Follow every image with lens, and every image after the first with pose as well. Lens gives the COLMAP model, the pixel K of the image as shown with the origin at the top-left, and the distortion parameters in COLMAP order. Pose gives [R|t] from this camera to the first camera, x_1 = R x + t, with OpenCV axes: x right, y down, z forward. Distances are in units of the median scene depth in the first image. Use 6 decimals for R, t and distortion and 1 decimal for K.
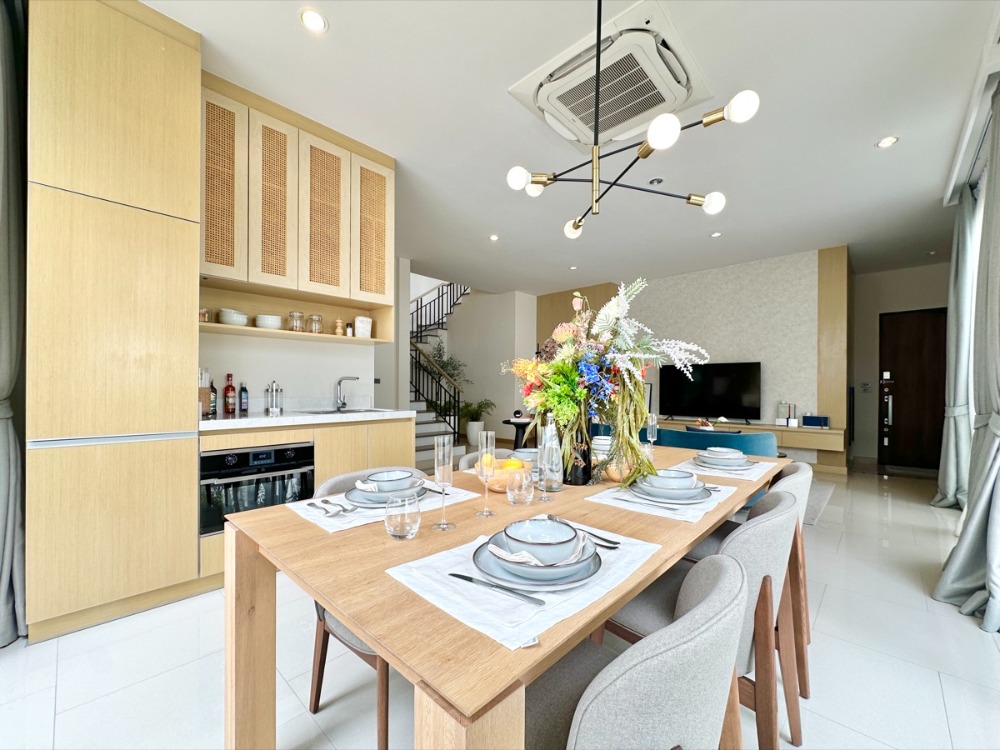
lens RADIAL K [[402.6, 0, 495.8], [0, 402.6, 391.1], [0, 0, 1]] dist [0.001653, -0.000083]
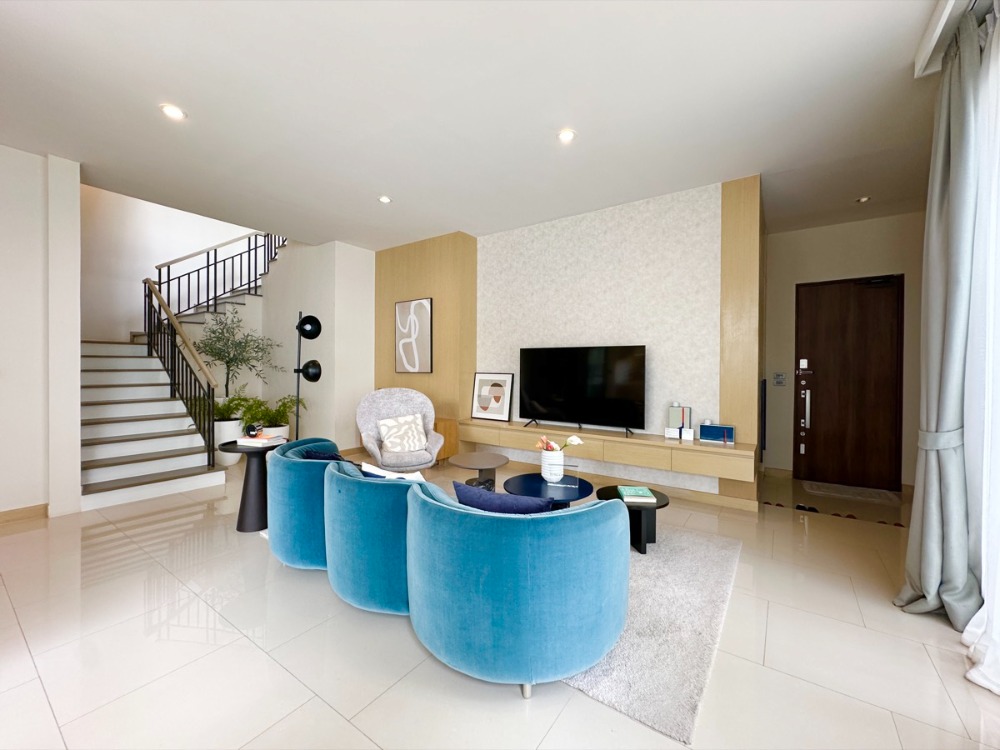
lens RADIAL K [[410.1, 0, 485.2], [0, 410.1, 374.0], [0, 0, 1]] dist [0.001410, 0.000446]
pose [[0.990902, -0.000239, 0.134582, 0.290797], [-0.000753, 0.999973, 0.007320, -0.028471], [-0.134580, -0.007355, 0.990875, 0.341277]]
